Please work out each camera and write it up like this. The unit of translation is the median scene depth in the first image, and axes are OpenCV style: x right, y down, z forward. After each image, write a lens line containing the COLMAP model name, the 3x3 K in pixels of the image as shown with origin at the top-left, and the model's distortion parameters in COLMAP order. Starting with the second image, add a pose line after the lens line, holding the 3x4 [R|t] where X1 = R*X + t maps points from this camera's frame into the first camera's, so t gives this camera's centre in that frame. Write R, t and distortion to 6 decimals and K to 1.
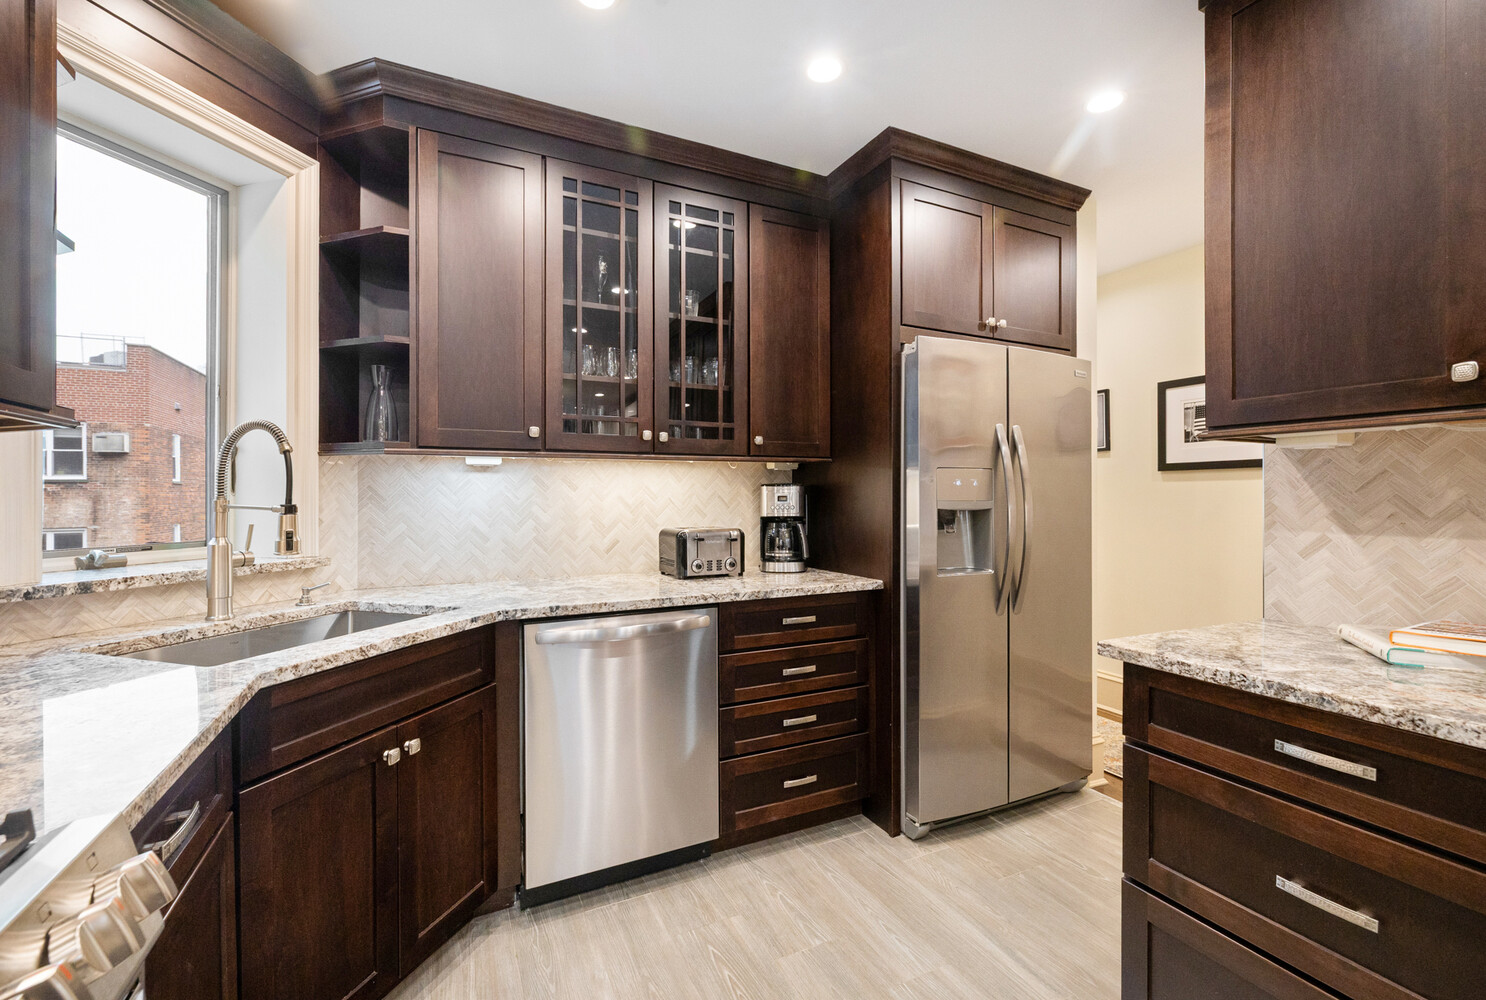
lens RADIAL K [[639.0, 0, 739.9], [0, 639.0, 494.4], [0, 0, 1]] dist [0.000416, 0.000040]
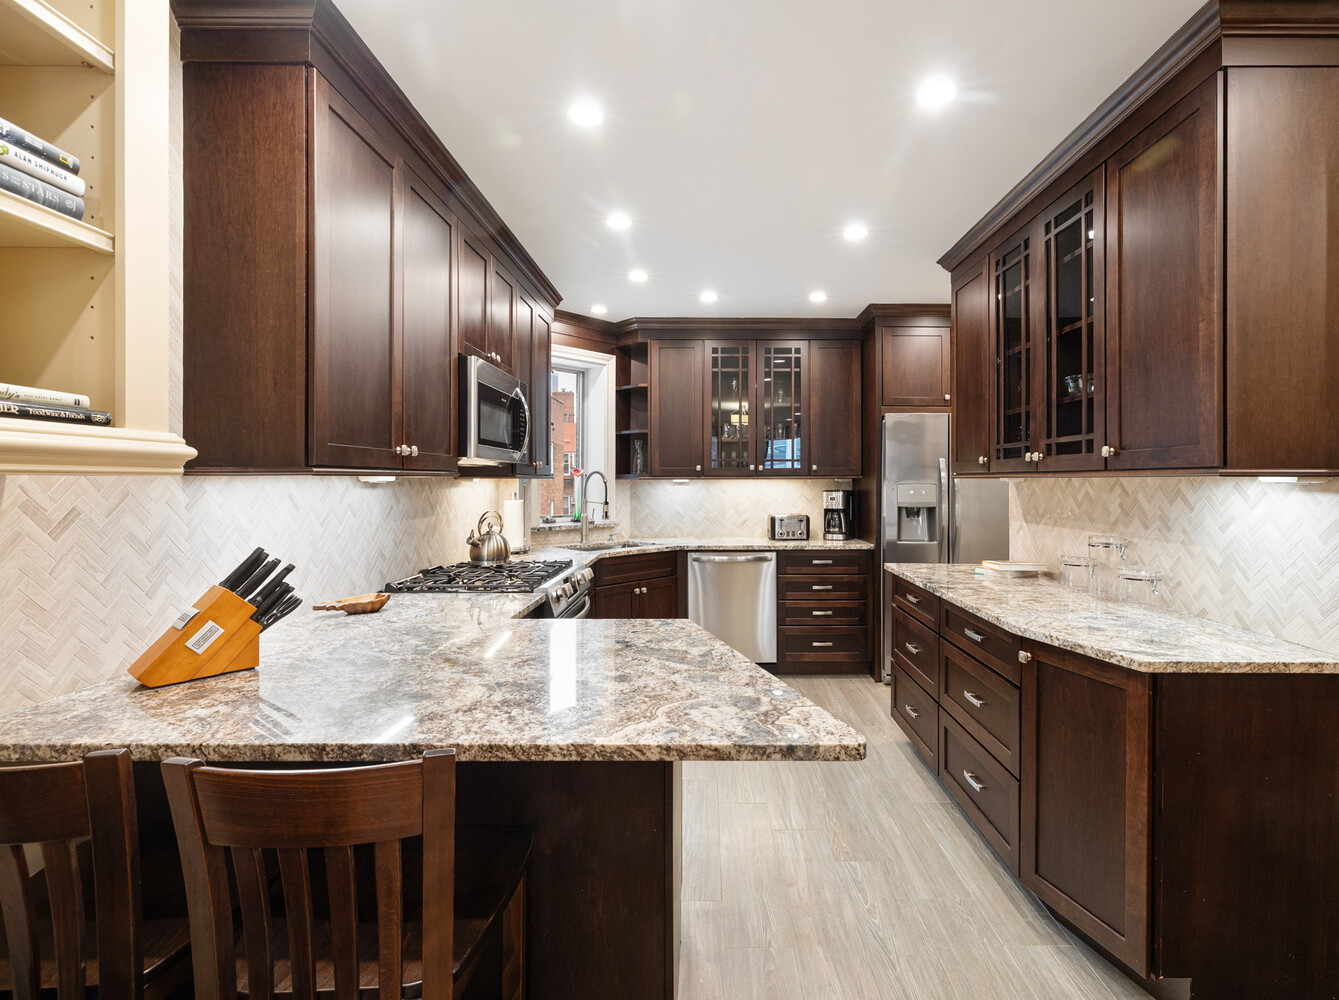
lens RADIAL K [[648.8, 0, 706.6], [0, 648.8, 482.9], [0, 0, 1]] dist [-0.000022, 0.000086]
pose [[0.903543, 0.002277, -0.428491, 0.625291], [-0.000360, 0.999990, 0.004554, -0.054827], [0.428497, -0.003960, 0.903535, -0.949279]]
